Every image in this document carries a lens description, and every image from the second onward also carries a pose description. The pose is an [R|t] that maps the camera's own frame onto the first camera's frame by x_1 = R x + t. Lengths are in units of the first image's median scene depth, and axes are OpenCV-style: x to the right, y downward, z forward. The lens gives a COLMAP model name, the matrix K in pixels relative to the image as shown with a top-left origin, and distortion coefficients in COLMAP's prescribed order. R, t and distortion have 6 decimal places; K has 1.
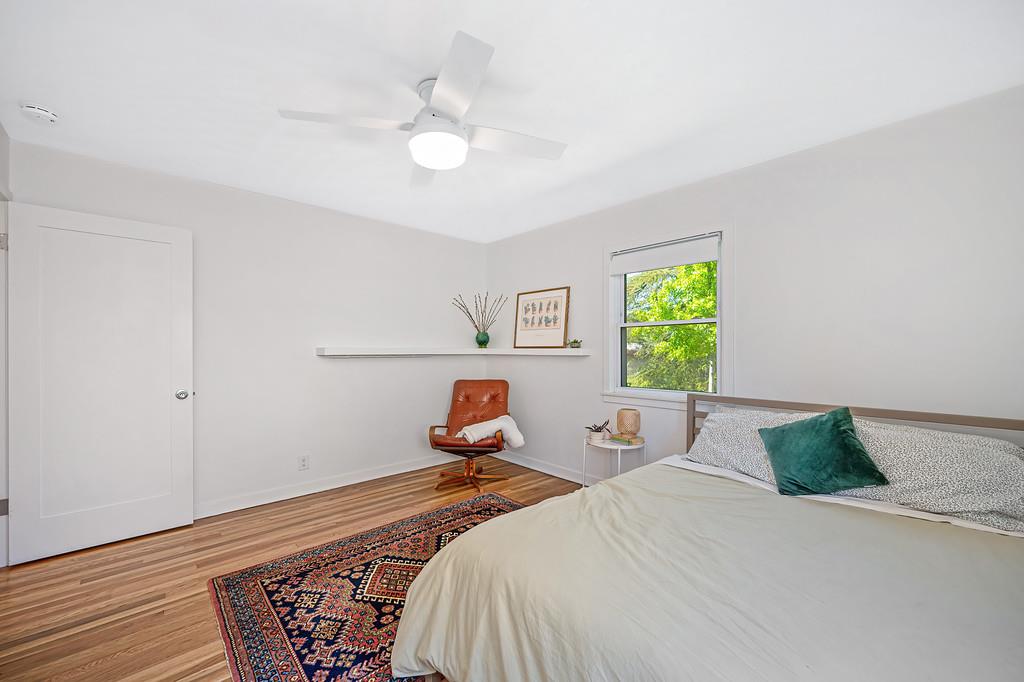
lens RADIAL K [[404.0, 0, 516.7], [0, 404.0, 347.0], [0, 0, 1]] dist [-0.003178, 0.000006]
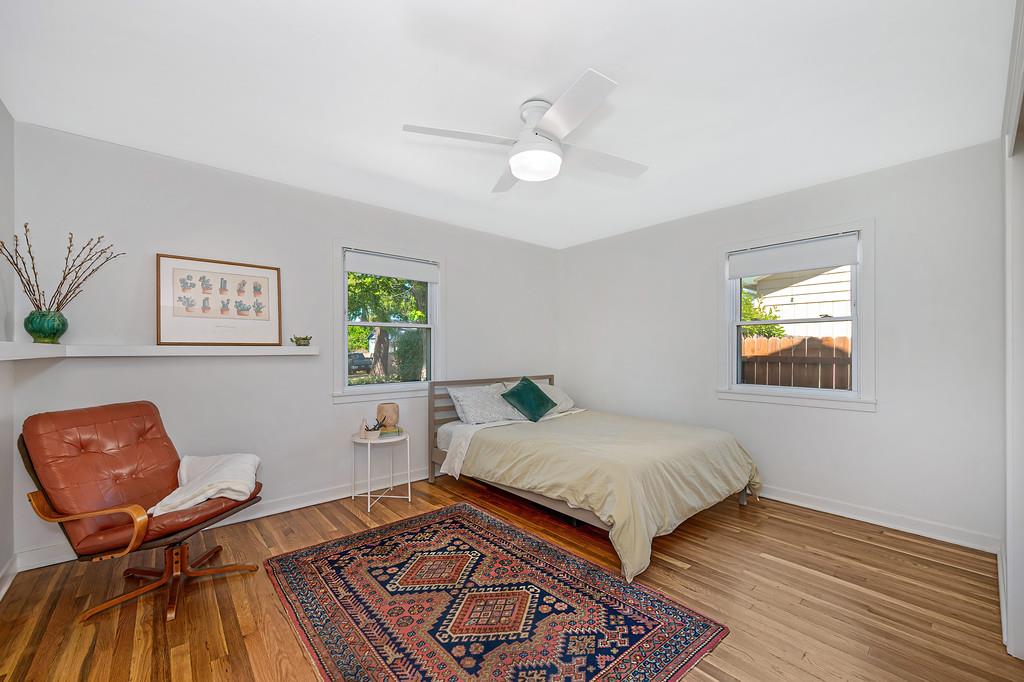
lens RADIAL K [[404.0, 0, 516.1], [0, 404.0, 347.0], [0, 0, 1]] dist [-0.003178, 0.000006]
pose [[0.036433, 0.008125, 0.999303, -0.657255], [-0.004385, 0.999959, -0.007970, 0.008983], [-0.999326, -0.004092, 0.036467, 0.519882]]
